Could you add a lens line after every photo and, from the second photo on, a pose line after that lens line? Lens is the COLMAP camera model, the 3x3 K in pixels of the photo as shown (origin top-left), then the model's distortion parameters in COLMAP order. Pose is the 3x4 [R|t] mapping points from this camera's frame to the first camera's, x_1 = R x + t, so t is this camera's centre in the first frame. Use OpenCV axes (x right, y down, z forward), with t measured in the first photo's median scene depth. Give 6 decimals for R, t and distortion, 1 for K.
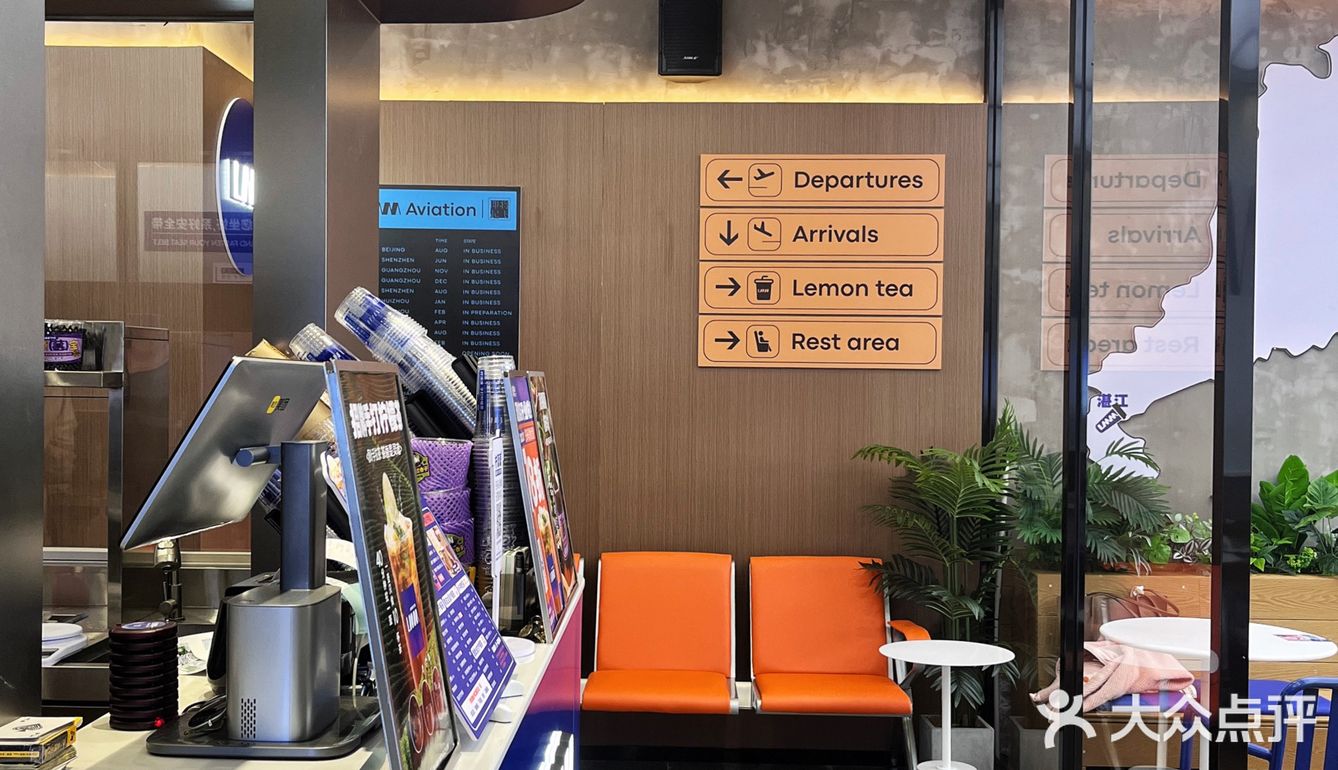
lens RADIAL K [[1310.5, 0, 663.8], [0, 1310.5, 402.8], [0, 0, 1]] dist [0.015743, -0.020409]
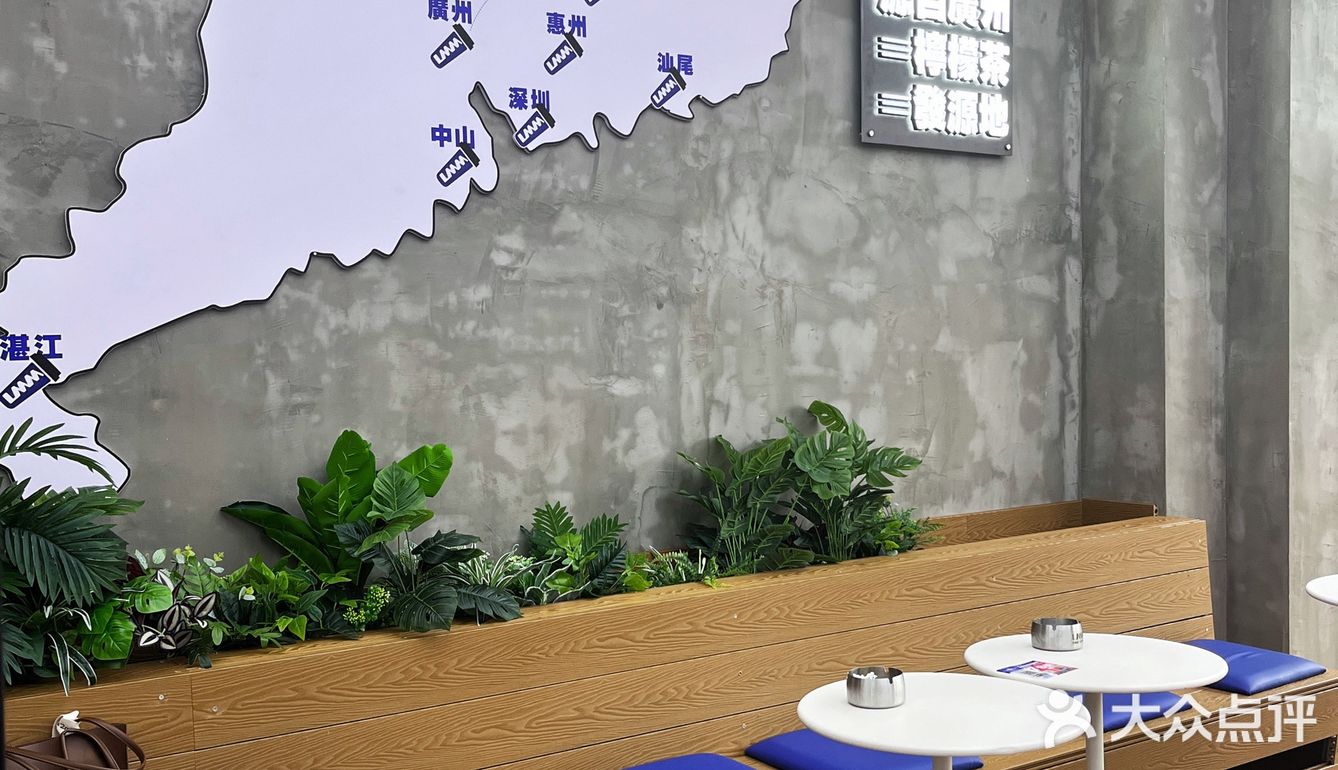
lens RADIAL K [[1310.5, 0, 663.8], [0, 1310.5, 402.8], [0, 0, 1]] dist [0.015743, -0.020409]
pose [[0.792386, -0.050690, 0.607910, 0.223584], [0.024788, 0.998394, 0.050940, 0.000098], [-0.609516, -0.025295, 0.792370, 0.426781]]
